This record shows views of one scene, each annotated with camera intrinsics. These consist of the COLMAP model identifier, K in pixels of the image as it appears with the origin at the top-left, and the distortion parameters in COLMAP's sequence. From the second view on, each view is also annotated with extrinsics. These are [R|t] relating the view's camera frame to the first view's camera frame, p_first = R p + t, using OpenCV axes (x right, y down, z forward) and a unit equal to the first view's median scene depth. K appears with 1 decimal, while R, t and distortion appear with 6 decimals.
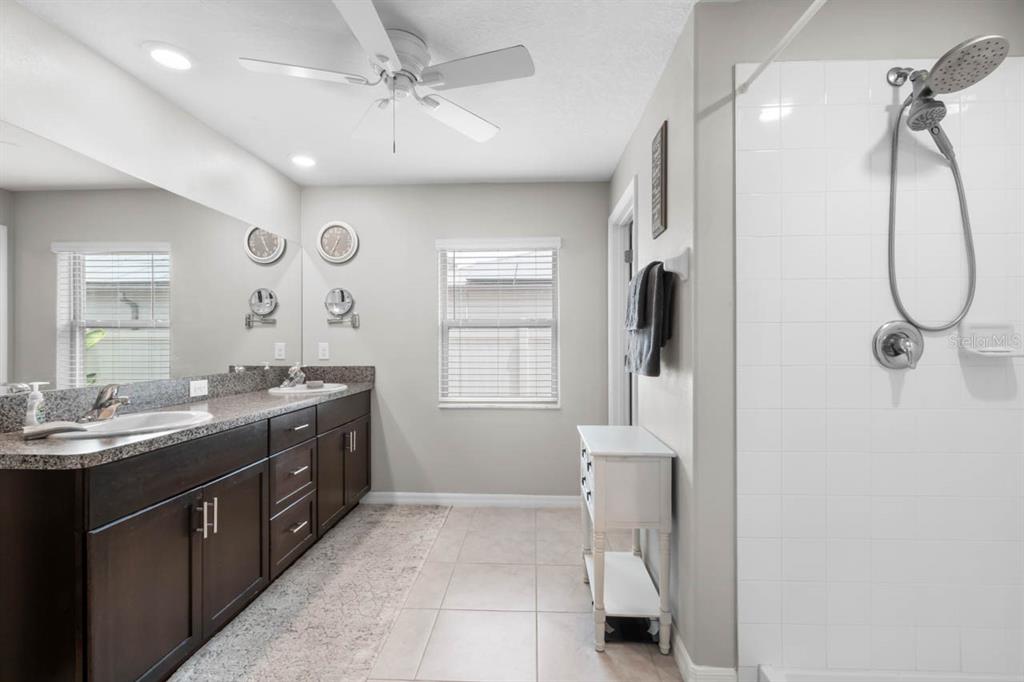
lens RADIAL K [[463.7, 0, 512.2], [0, 463.7, 345.3], [0, 0, 1]] dist [0.002755, -0.001507]
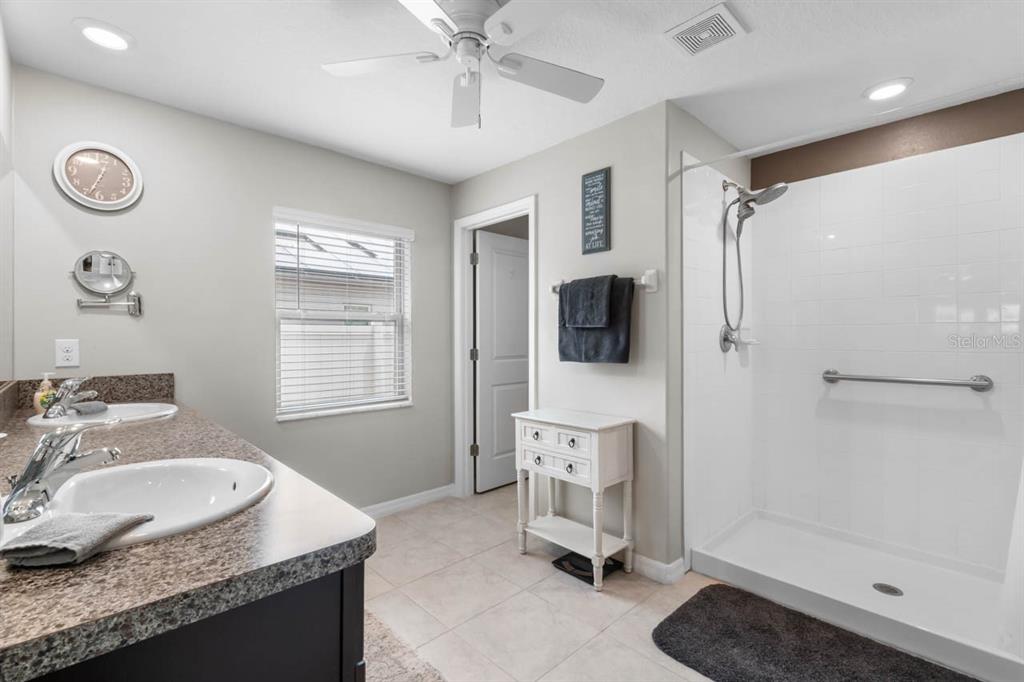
lens RADIAL K [[463.7, 0, 513.3], [0, 463.7, 338.6], [0, 0, 1]] dist [0.002755, -0.001507]
pose [[0.687789, -0.002855, 0.725905, -0.461346], [0.006215, 0.999979, -0.001956, -0.001280], [-0.725884, 0.005856, 0.687792, 0.175586]]
